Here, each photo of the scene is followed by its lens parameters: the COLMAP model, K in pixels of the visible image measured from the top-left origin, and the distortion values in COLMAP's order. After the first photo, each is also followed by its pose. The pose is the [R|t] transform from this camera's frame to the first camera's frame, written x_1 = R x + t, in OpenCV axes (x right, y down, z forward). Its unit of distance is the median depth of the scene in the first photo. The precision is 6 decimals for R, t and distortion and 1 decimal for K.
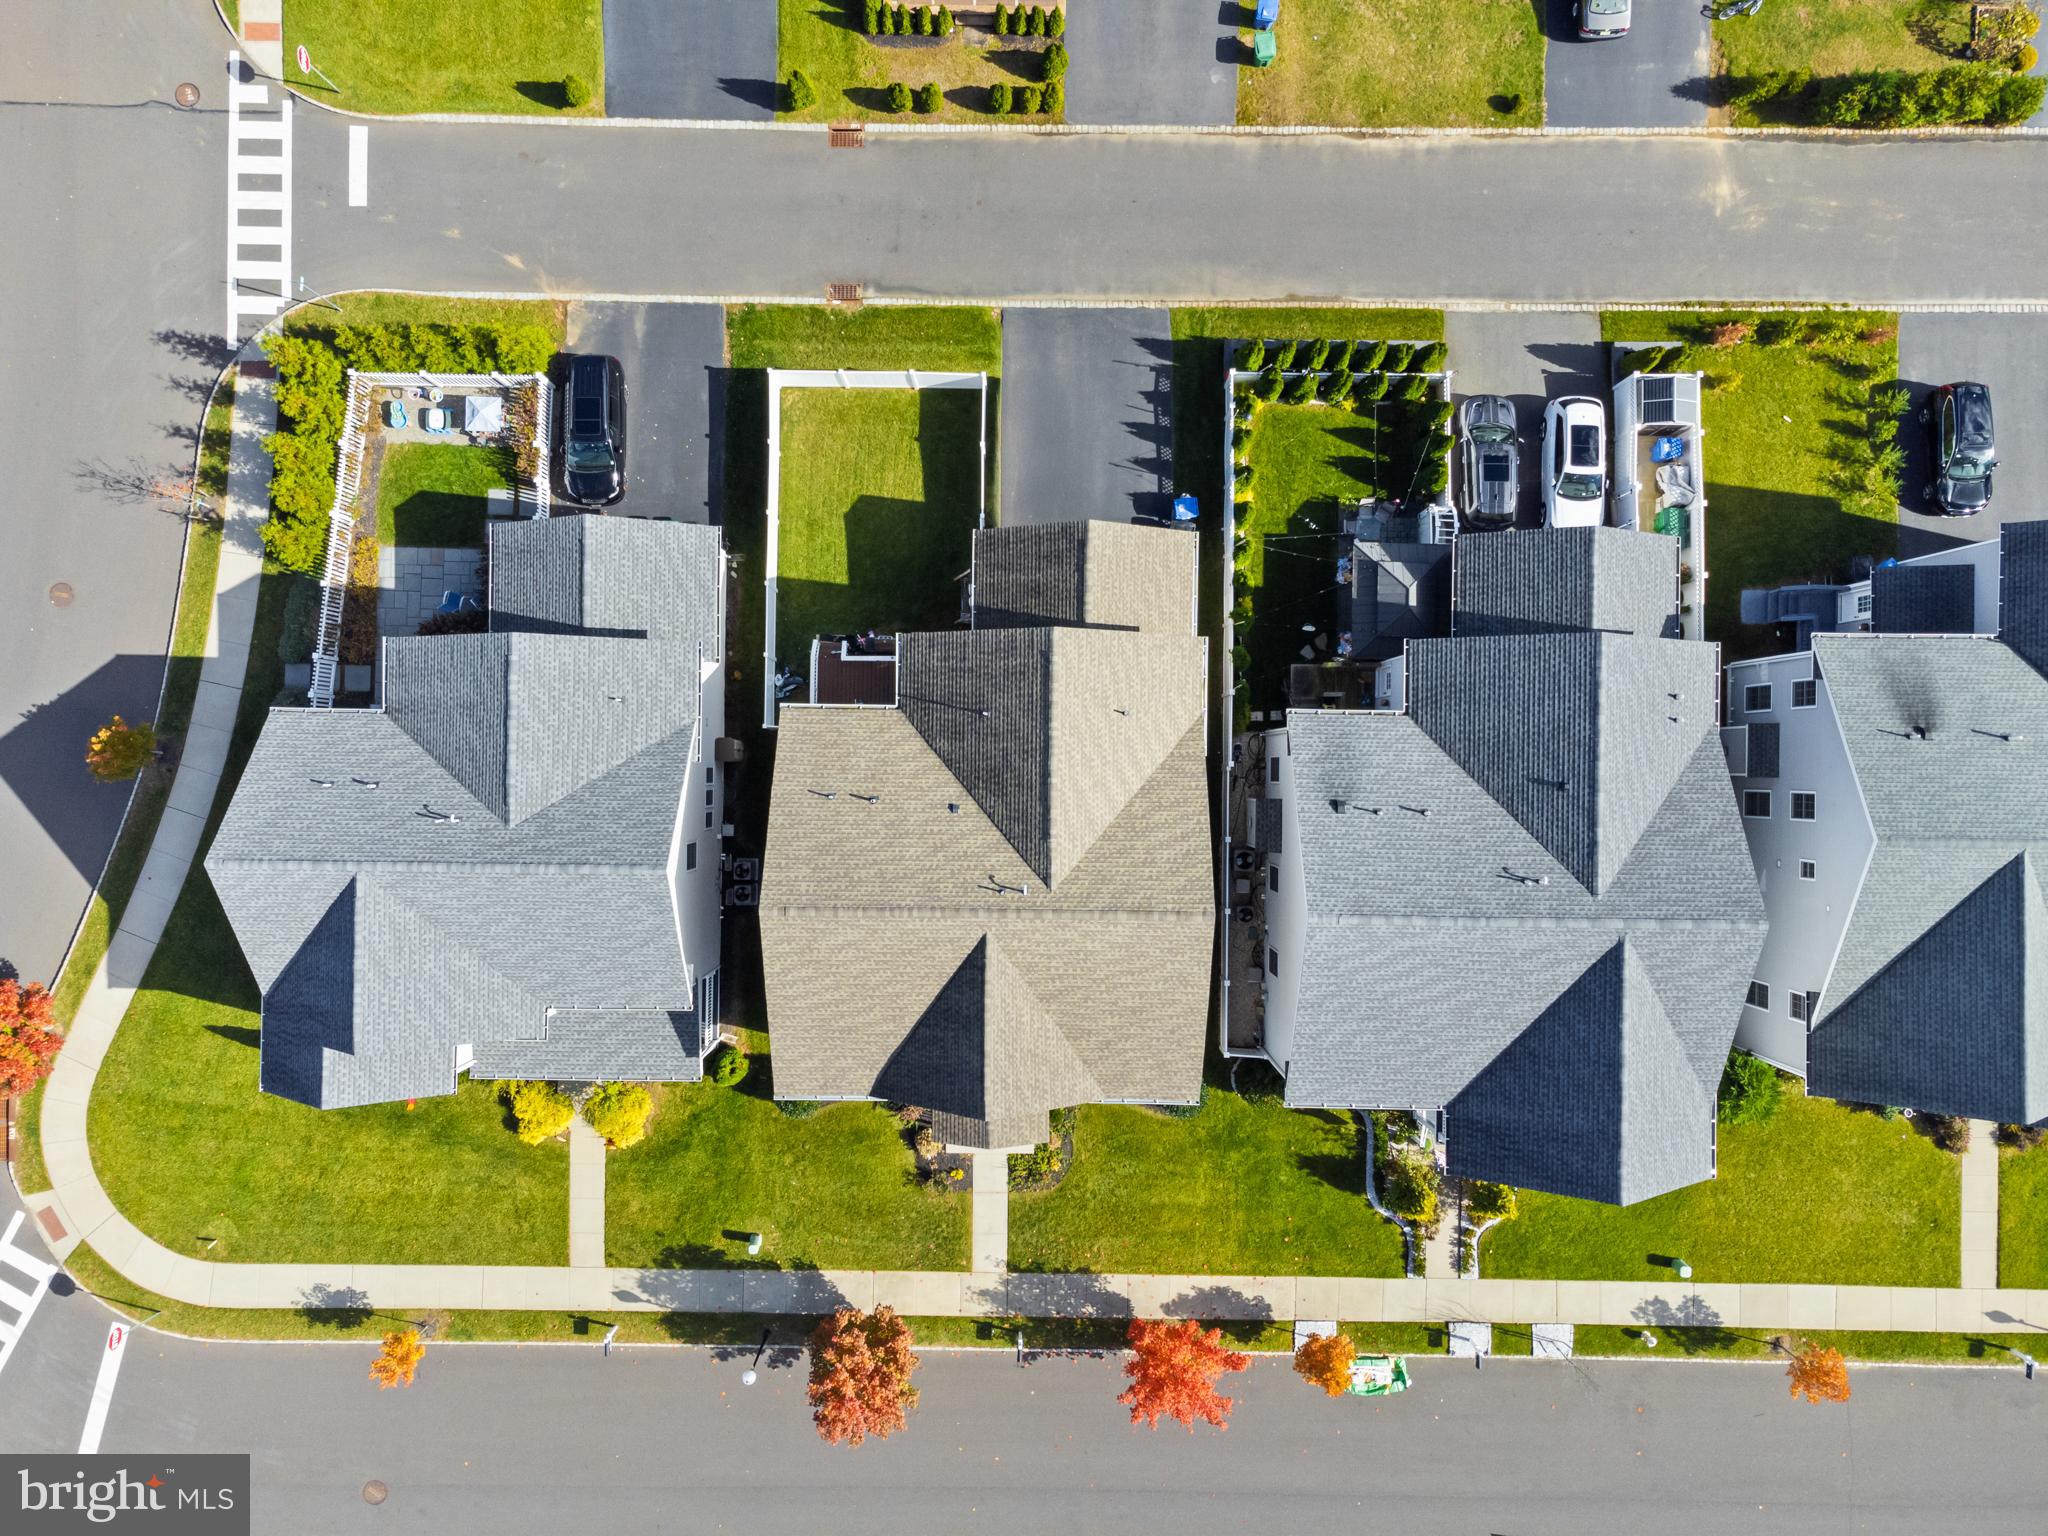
lens RADIAL K [[1526.9, 0, 1024.0], [0, 1526.9, 768.0], [0, 0, 1]] dist [0.020562, 0.004016]
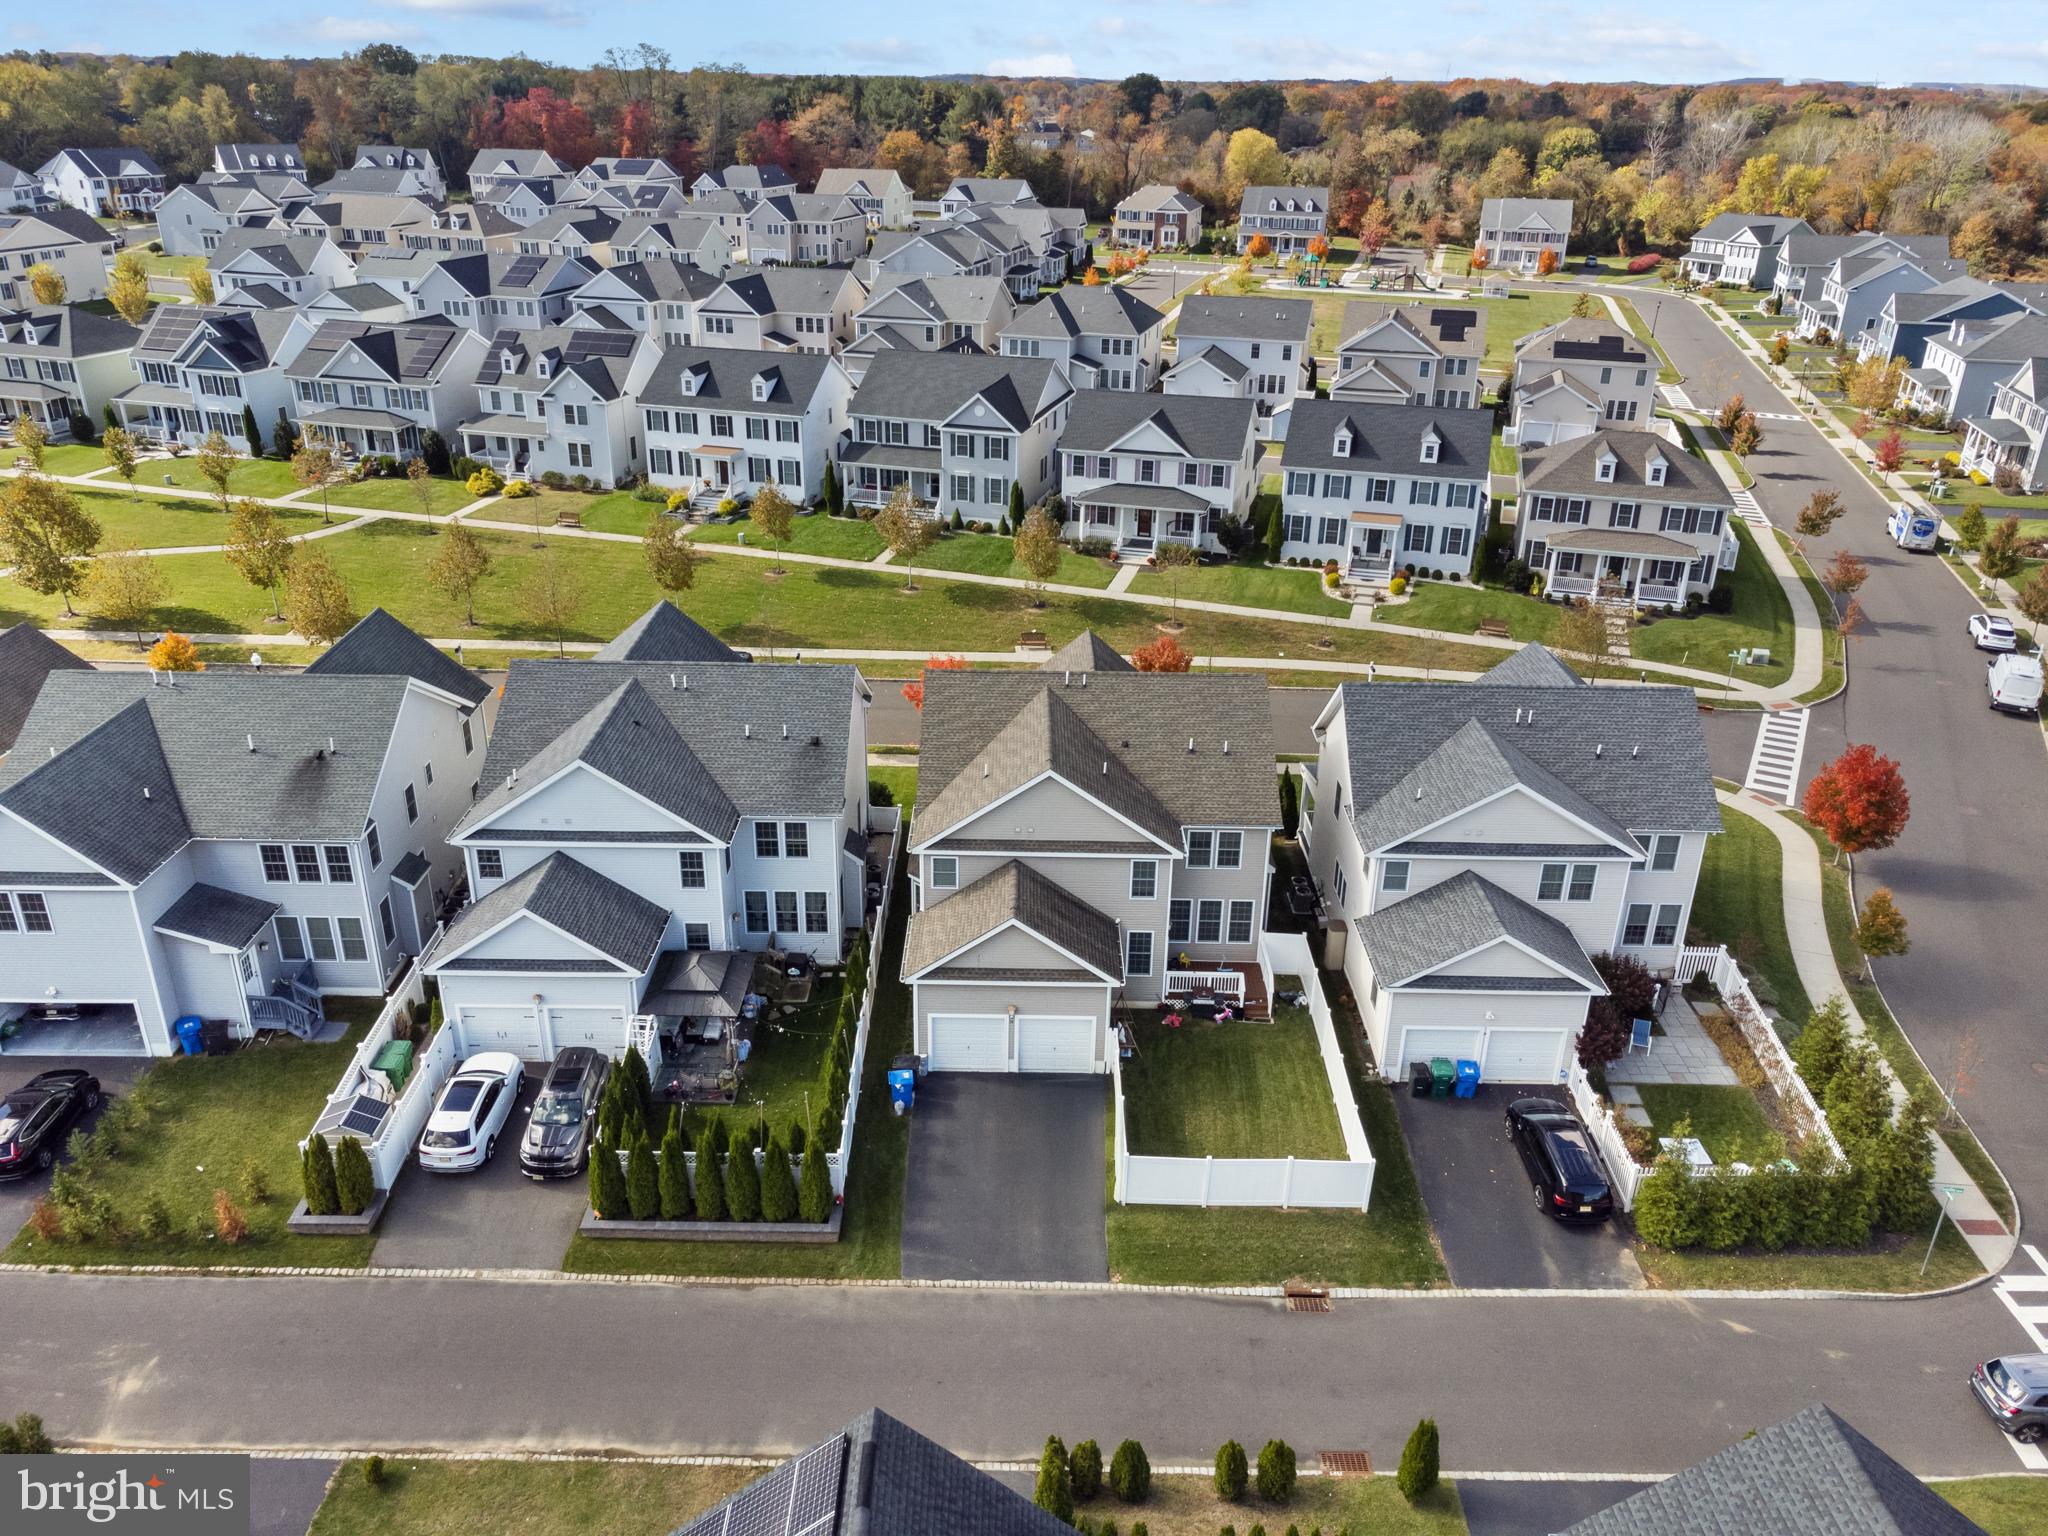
lens RADIAL K [[1526.9, 0, 1024.0], [0, 1526.9, 768.0], [0, 0, 1]] dist [0.020562, 0.004016]
pose [[-0.999841, -0.009616, -0.015045, 0.049571], [-0.009890, -0.403261, 0.915032, -1.018302], [-0.014866, 0.915035, 0.403101, 0.471954]]
